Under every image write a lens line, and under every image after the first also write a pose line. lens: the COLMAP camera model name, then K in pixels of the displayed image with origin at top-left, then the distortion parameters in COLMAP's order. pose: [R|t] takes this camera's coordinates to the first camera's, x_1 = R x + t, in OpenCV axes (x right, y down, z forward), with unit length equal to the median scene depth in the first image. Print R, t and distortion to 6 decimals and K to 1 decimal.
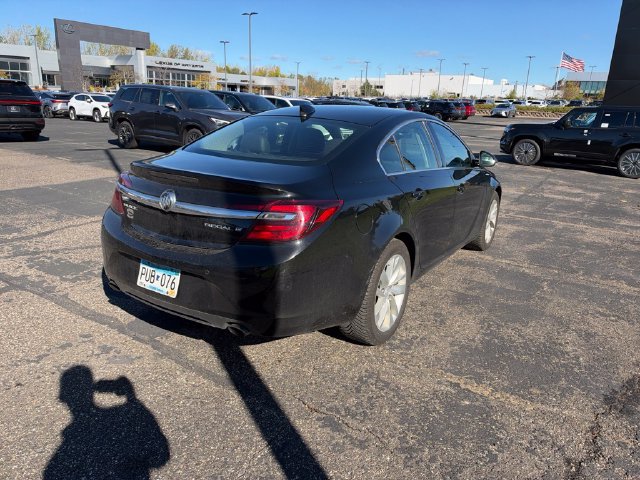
lens RADIAL K [[466.9, 0, 322.6], [0, 466.9, 231.3], [0, 0, 1]] dist [-0.001328, -0.013196]
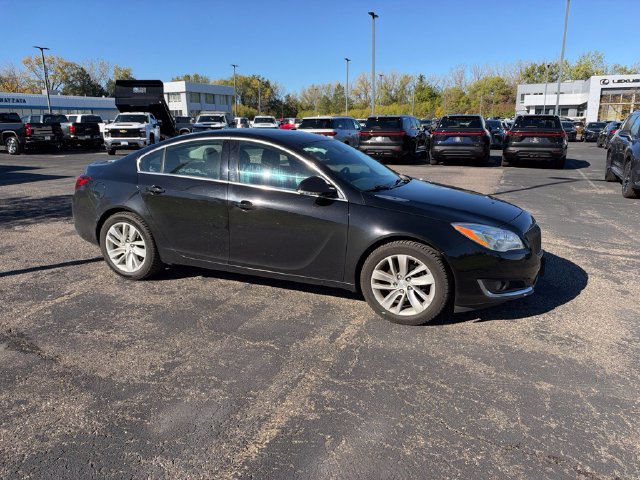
lens RADIAL K [[462.9, 0, 321.2], [0, 462.9, 241.7], [0, 0, 1]] dist [0.012468, -0.034587]
pose [[0.176406, 0.196933, -0.964416, 0.336178], [-0.244992, 0.957732, 0.150756, -0.053329], [0.953341, 0.209680, 0.217197, 0.246427]]
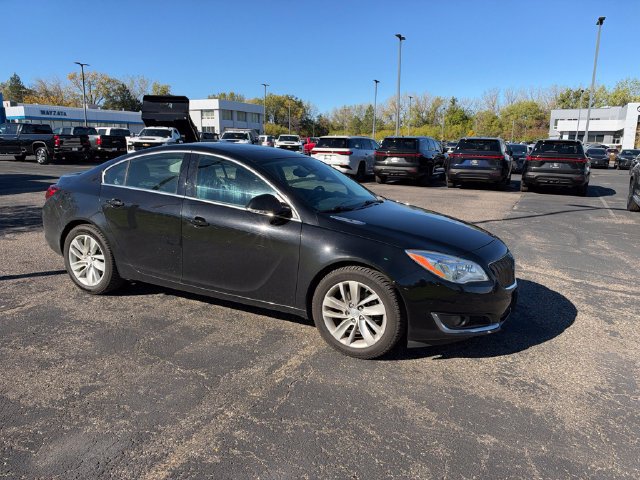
lens RADIAL K [[460.9, 0, 321.6], [0, 460.9, 242.0], [0, 0, 1]] dist [0.036531, -0.070801]
pose [[0.112808, 0.164722, -0.979868, 0.326135], [-0.276159, 0.952506, 0.128329, -0.062861], [0.954469, 0.256123, 0.152940, 0.284960]]
